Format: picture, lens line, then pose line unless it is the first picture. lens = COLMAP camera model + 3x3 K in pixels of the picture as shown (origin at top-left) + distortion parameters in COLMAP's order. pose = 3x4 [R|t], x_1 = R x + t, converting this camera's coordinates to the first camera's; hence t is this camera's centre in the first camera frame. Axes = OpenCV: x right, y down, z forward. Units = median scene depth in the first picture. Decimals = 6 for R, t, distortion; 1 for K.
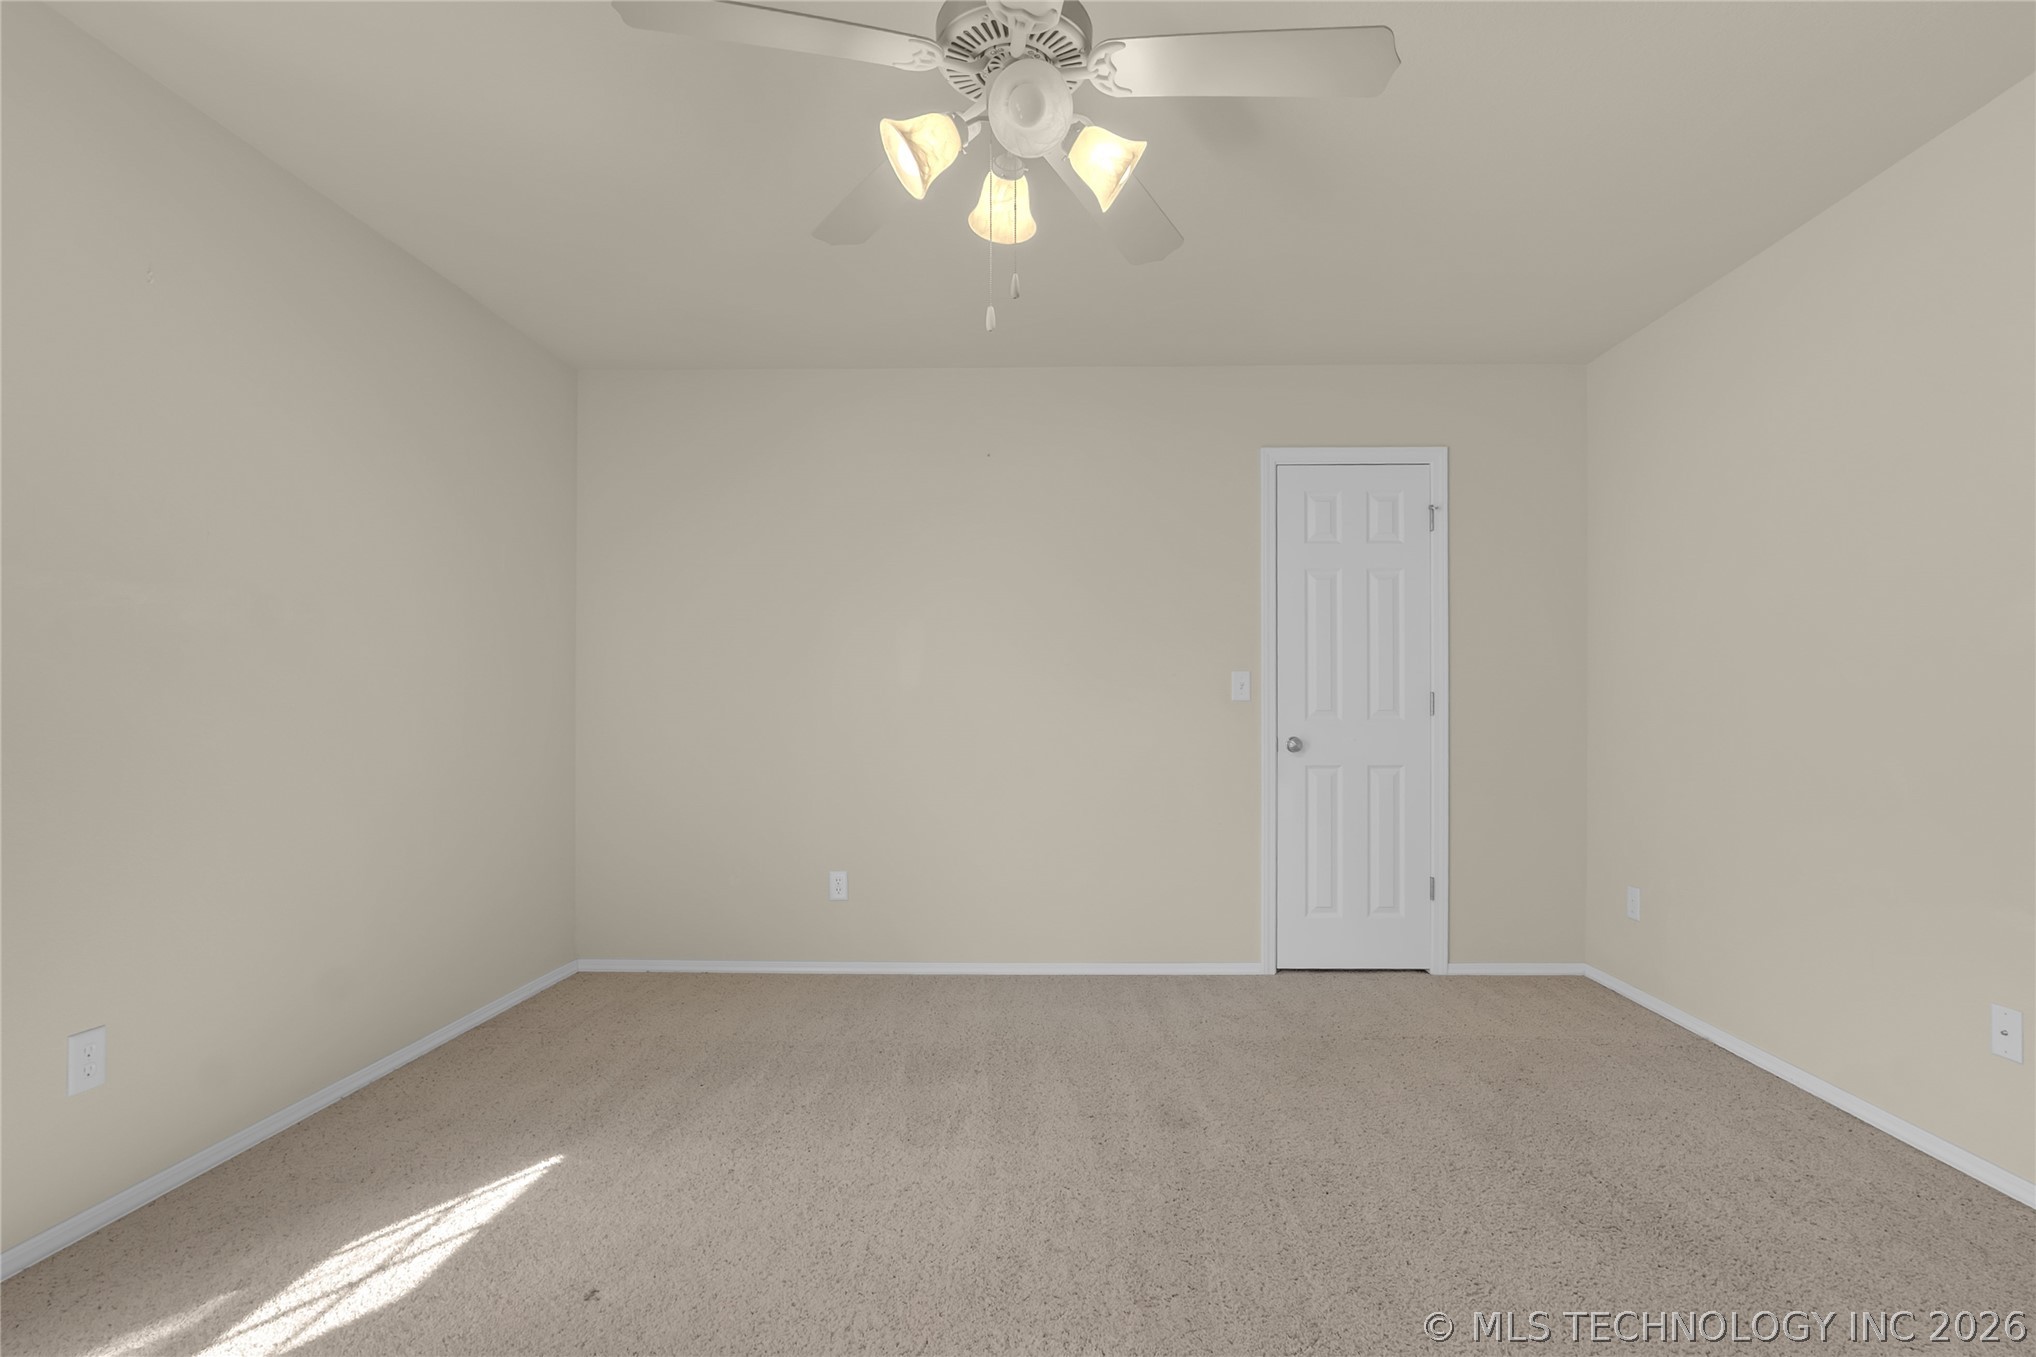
lens RADIAL K [[975.4, 0, 1024.8], [0, 975.4, 713.4], [0, 0, 1]] dist [-0.000698, 0.000558]
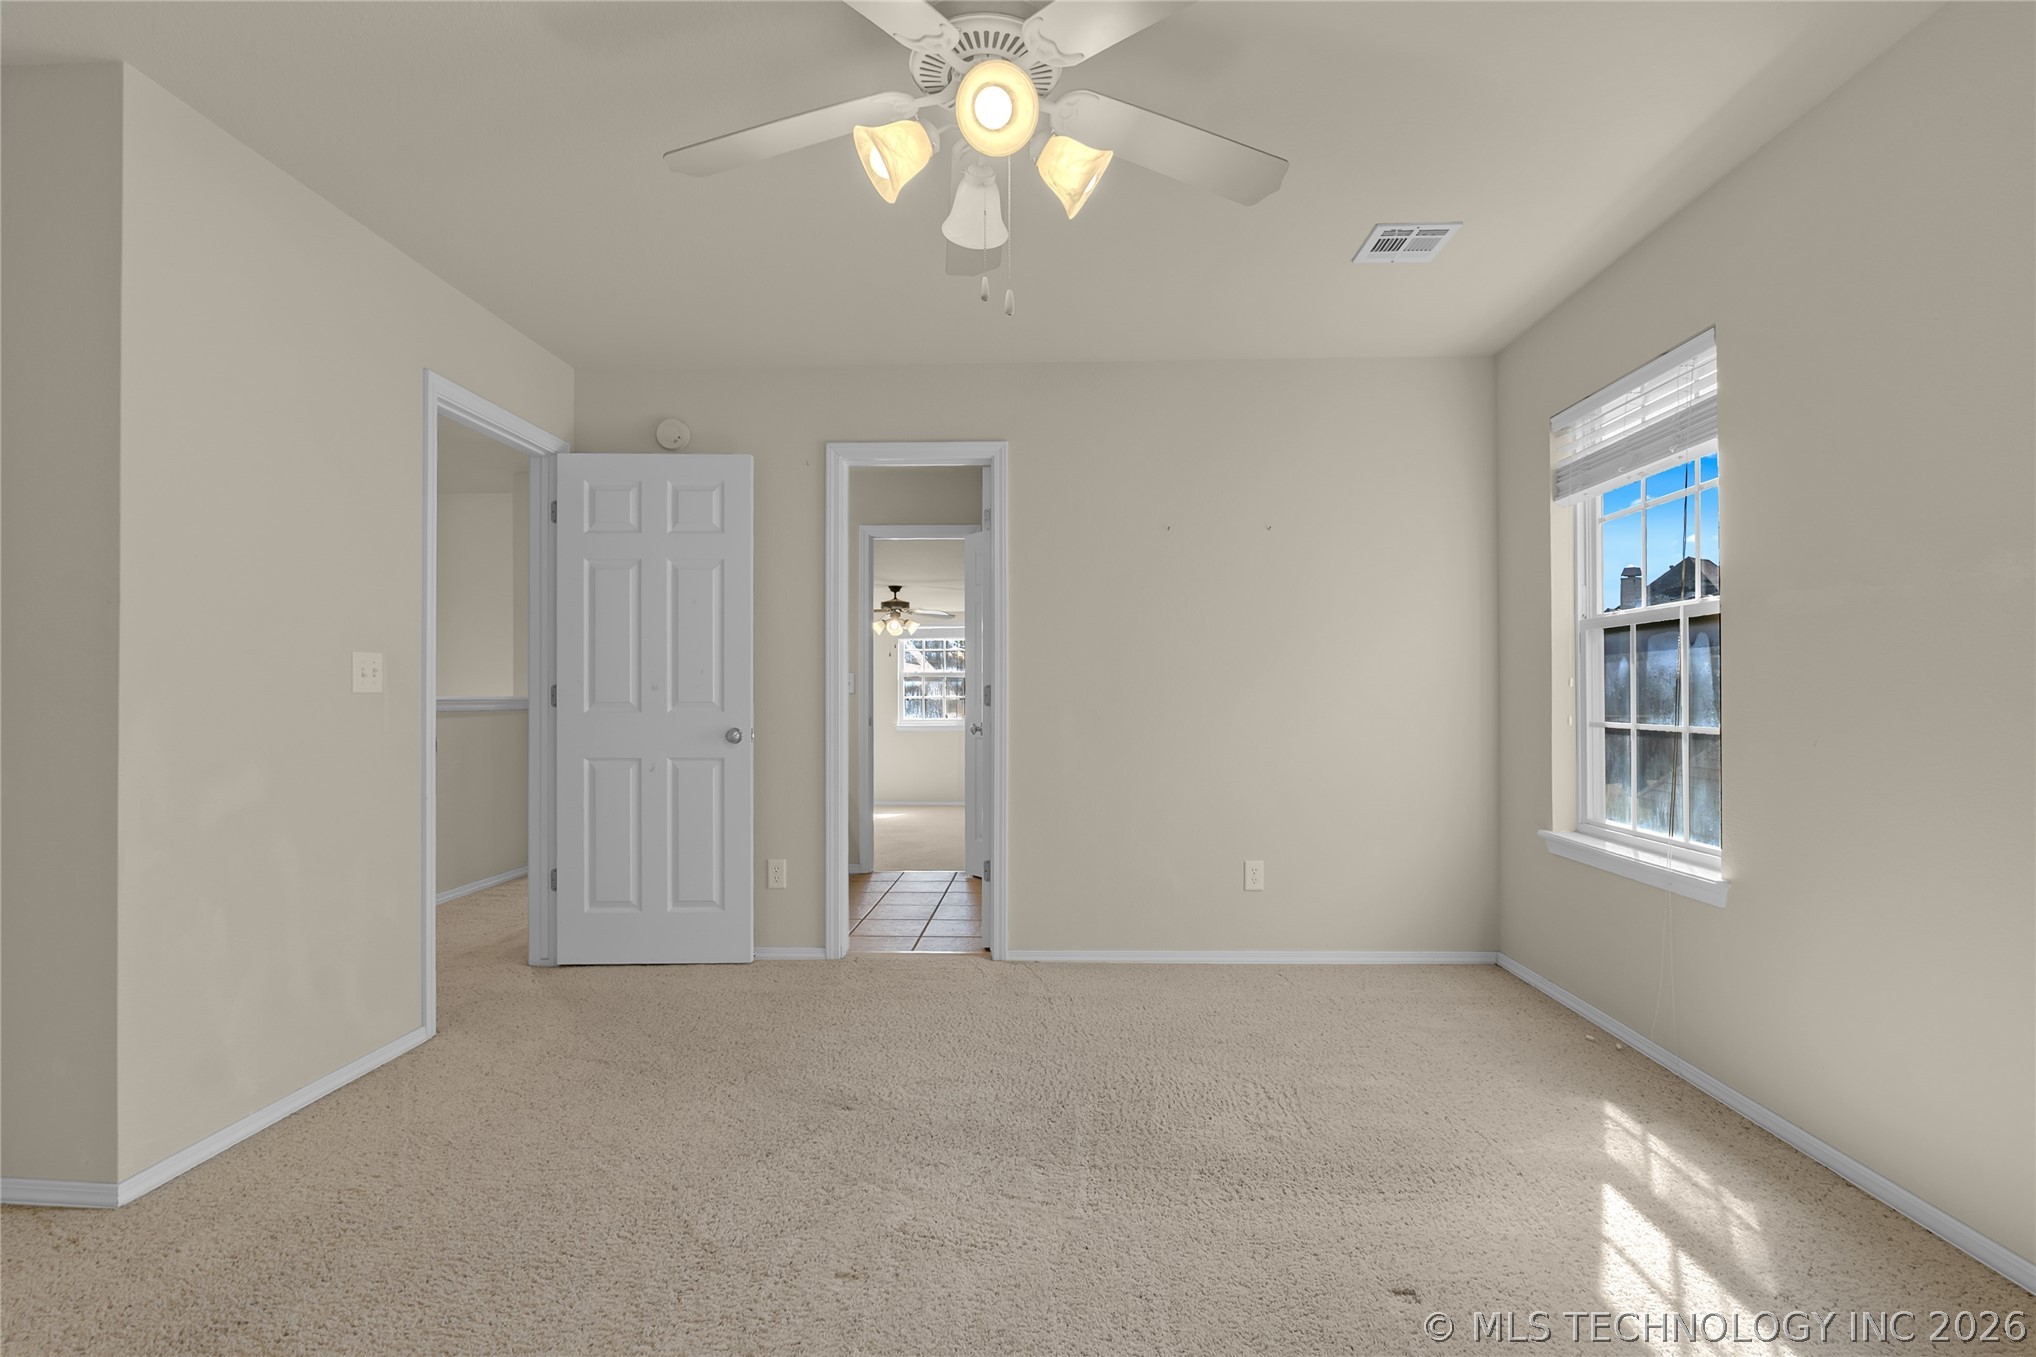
lens RADIAL K [[956.3, 0, 1016.3], [0, 956.3, 673.0], [0, 0, 1]] dist [-0.001926, -0.000023]
pose [[-0.999863, -0.012316, 0.011087, -0.048141], [-0.012480, 0.999811, -0.014896, -0.002165], [-0.010902, -0.015032, -0.999828, 1.759104]]
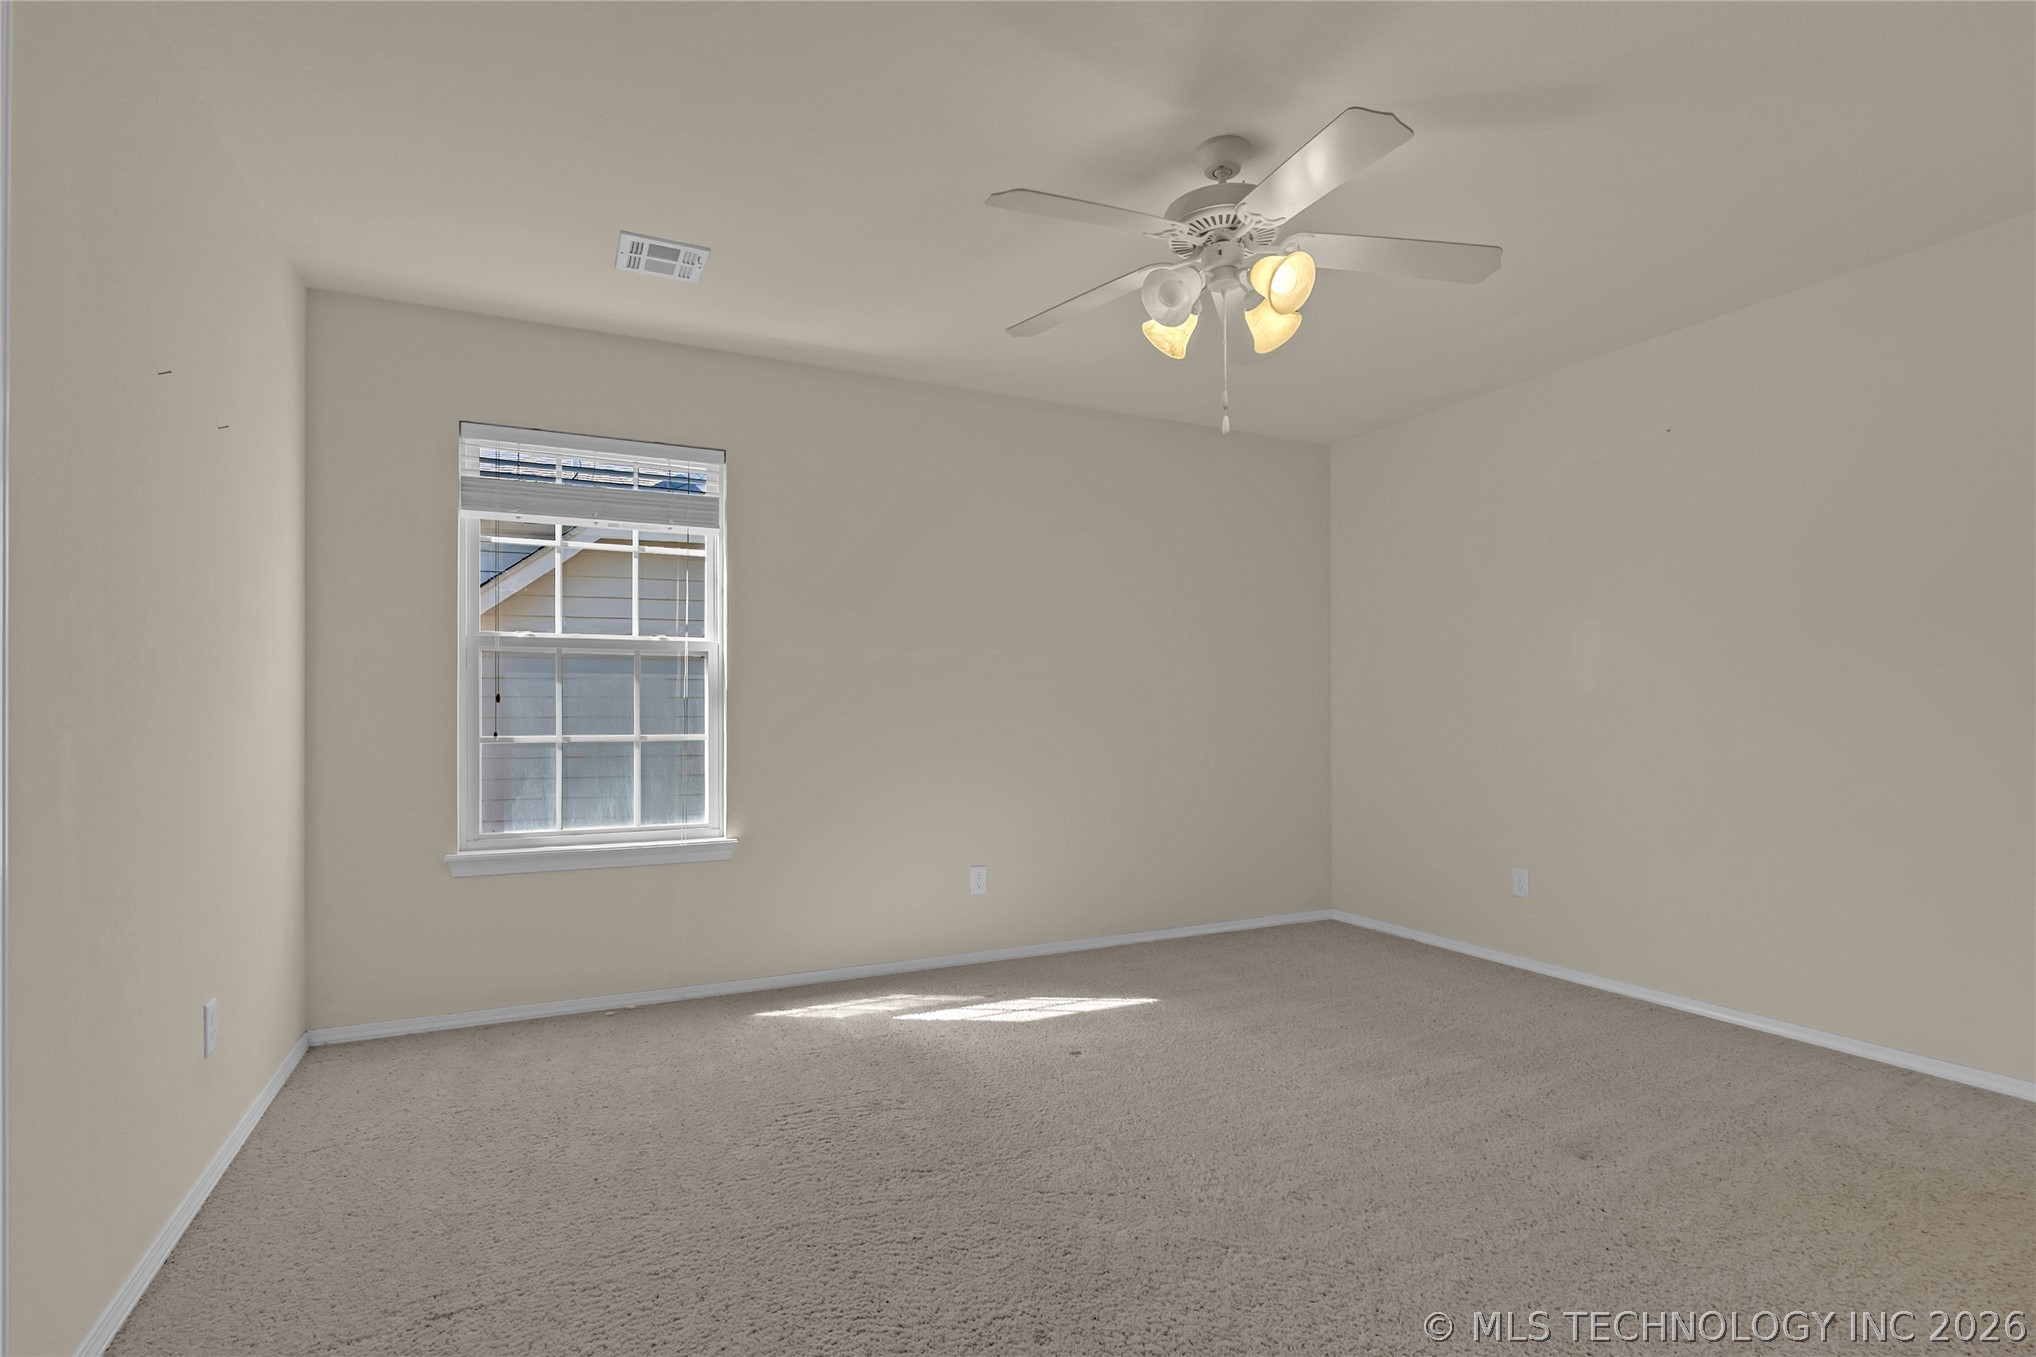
lens RADIAL K [[975.4, 0, 1024.8], [0, 975.4, 713.4], [0, 0, 1]] dist [-0.000698, 0.000558]
pose [[0.455599, -0.002706, -0.890181, 0.939945], [-0.001626, 0.999991, -0.003872, 0.005365], [0.890184, 0.003212, 0.455590, 0.123977]]
